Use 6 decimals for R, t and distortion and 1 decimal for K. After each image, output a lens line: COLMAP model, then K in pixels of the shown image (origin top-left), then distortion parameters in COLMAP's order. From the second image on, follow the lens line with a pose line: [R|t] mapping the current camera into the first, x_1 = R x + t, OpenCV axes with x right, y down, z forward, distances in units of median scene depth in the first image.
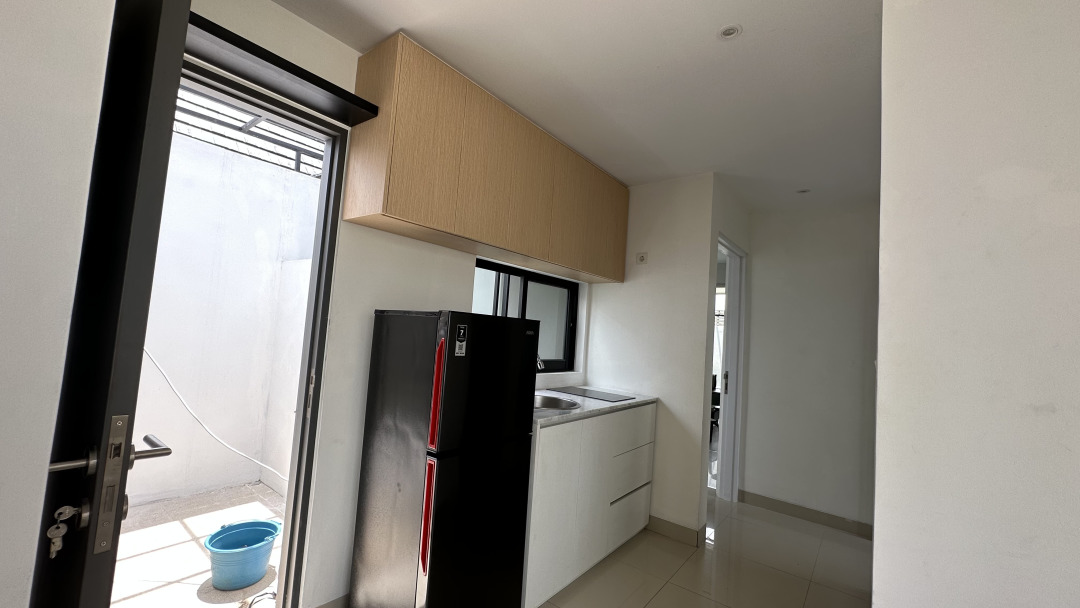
lens RADIAL K [[433.4, 0, 533.7], [0, 433.4, 306.8], [0, 0, 1]] dist [-0.003967, 0.000958]
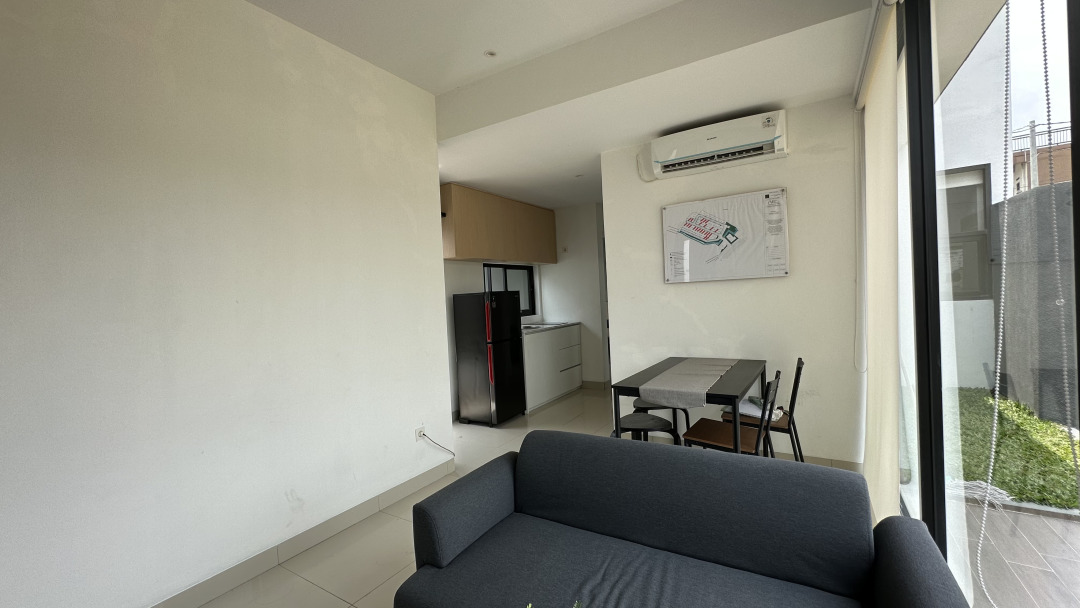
lens RADIAL K [[433.4, 0, 540.2], [0, 433.4, 305.0], [0, 0, 1]] dist [-0.003967, 0.000958]
pose [[0.984546, -0.127959, 0.119562, -0.111139], [0.116543, 0.988333, 0.098061, -0.075275], [-0.130715, -0.082612, 0.987972, -0.871591]]
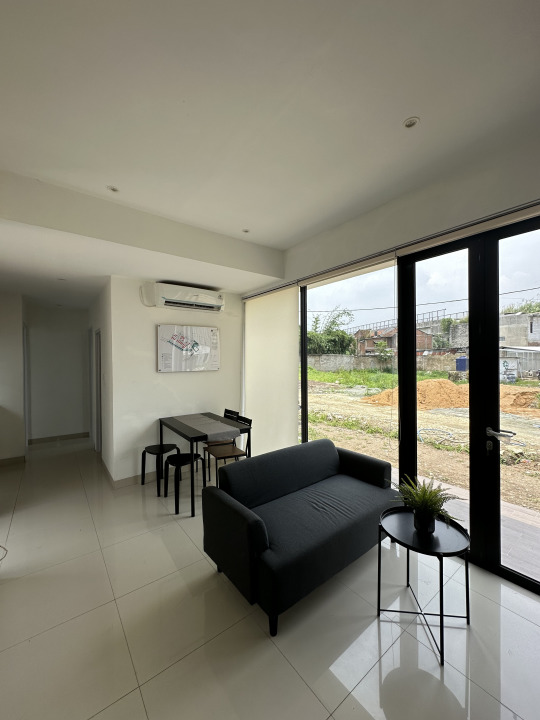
lens RADIAL K [[288.9, 0, 270.5], [0, 288.9, 361.5], [0, 0, 1]] dist [-0.003691, 0.001383]
pose [[0.234810, -0.082661, 0.968520, -0.681131], [-0.035591, 0.994978, 0.093548, -0.153946], [-0.971390, -0.056437, 0.230689, -0.528724]]
